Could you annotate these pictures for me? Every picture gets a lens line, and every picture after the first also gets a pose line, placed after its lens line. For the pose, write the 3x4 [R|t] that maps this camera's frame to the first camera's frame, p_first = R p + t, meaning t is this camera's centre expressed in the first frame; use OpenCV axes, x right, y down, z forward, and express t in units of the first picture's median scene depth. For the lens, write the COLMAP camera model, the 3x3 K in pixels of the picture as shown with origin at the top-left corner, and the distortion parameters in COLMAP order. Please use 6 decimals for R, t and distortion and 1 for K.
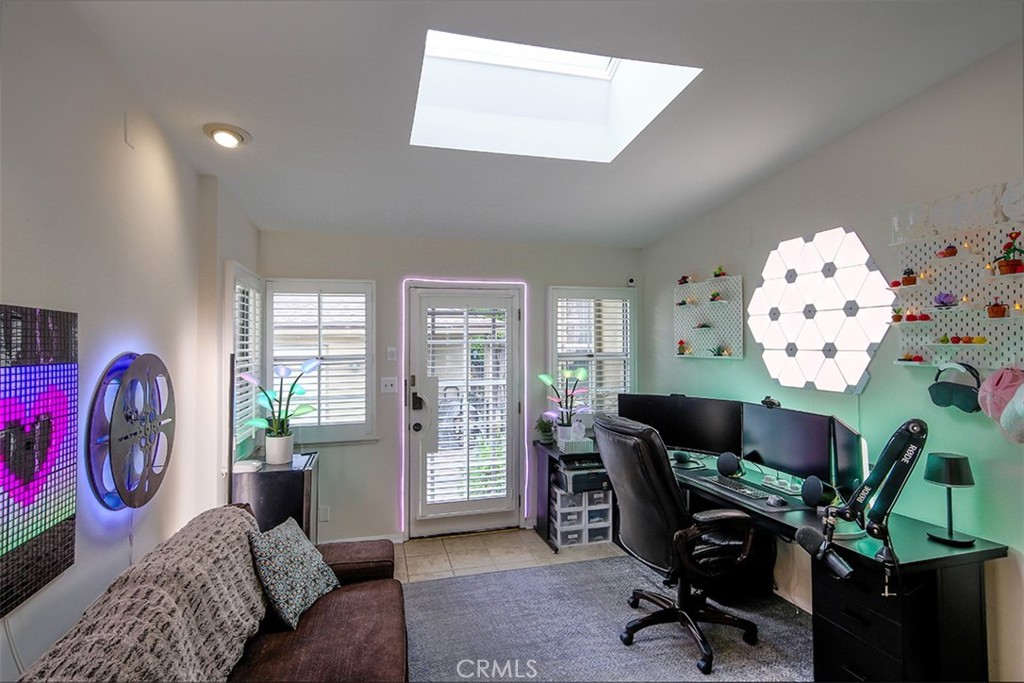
lens RADIAL K [[509.2, 0, 473.4], [0, 509.2, 335.9], [0, 0, 1]] dist [0.010279, -0.002384]
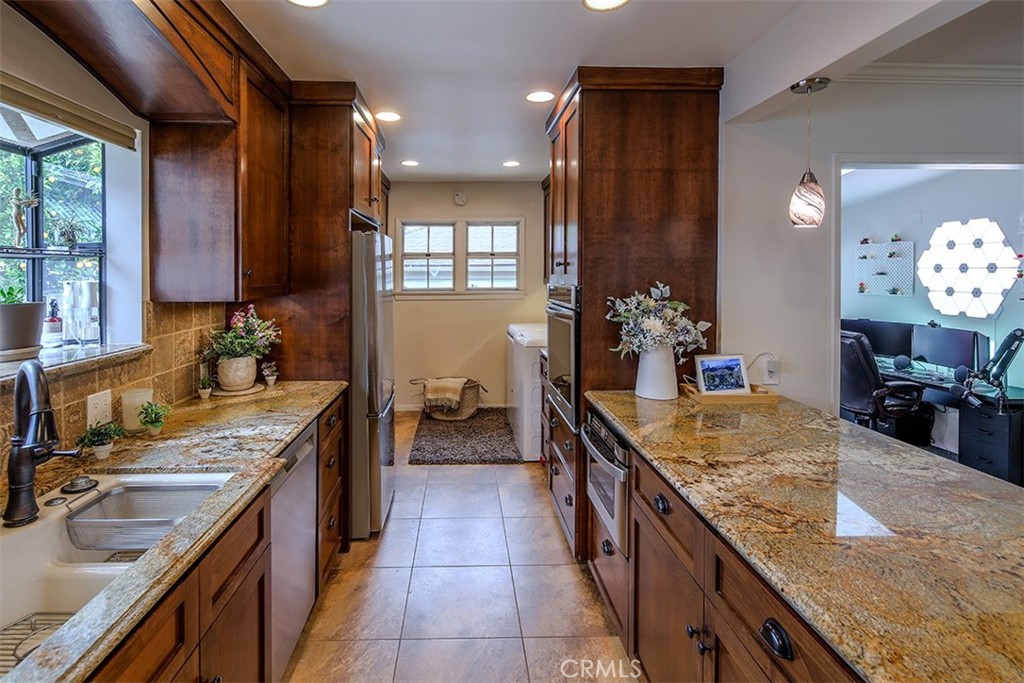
lens RADIAL K [[509.2, 0, 483.4], [0, 509.2, 284.3], [0, 0, 1]] dist [0.010279, -0.002384]
pose [[0.984455, 0.007792, -0.175464, -0.548755], [-0.001541, 0.999360, 0.035734, -0.052385], [0.175630, -0.034908, 0.983837, -0.858049]]
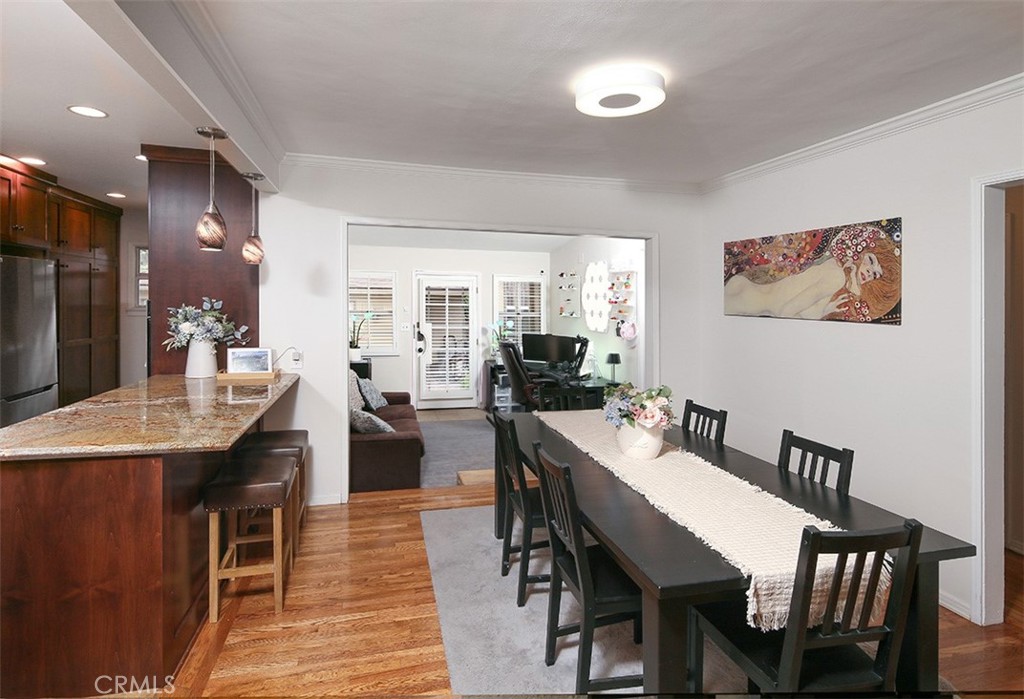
lens RADIAL K [[504.3, 0, 507.6], [0, 504.3, 305.4], [0, 0, 1]] dist [-0.006833, 0.000034]
pose [[0.998099, 0.022173, 0.057500, 0.135059], [-0.023729, 0.999366, 0.026526, -0.057034], [-0.056875, -0.027840, 0.997993, -1.167234]]
